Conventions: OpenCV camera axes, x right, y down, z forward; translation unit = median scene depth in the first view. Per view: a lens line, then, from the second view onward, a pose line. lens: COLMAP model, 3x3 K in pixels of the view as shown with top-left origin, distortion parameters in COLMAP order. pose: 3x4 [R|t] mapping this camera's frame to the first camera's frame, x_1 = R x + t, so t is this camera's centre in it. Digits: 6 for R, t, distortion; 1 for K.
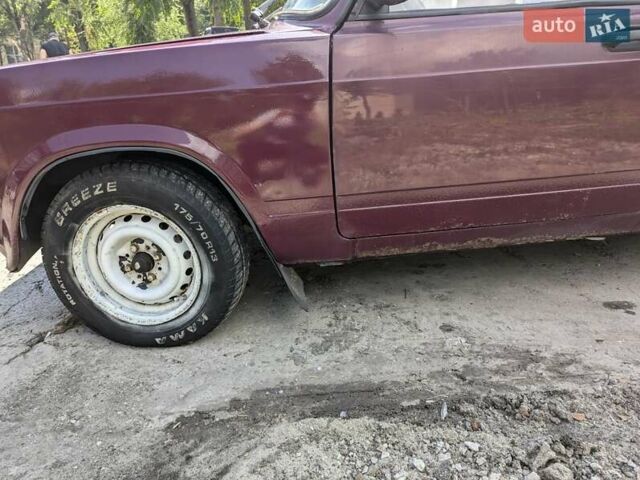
lens RADIAL K [[454.2, 0, 318.1], [0, 454.2, 243.0], [0, 0, 1]] dist [0.021926, -0.005011]
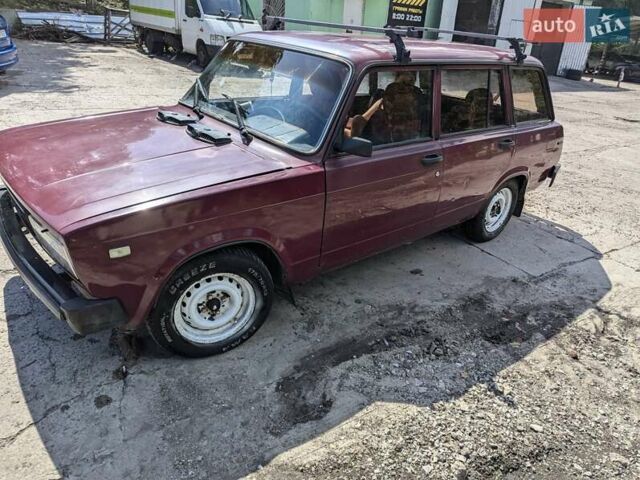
lens RADIAL K [[454.2, 0, 320.3], [0, 454.2, 238.0], [0, 0, 1]] dist [0.021926, -0.005011]
pose [[0.821586, -0.139633, 0.552720, -0.951532], [0.078490, 0.988013, 0.132929, -0.377152], [-0.564656, -0.065830, 0.822697, -0.505647]]
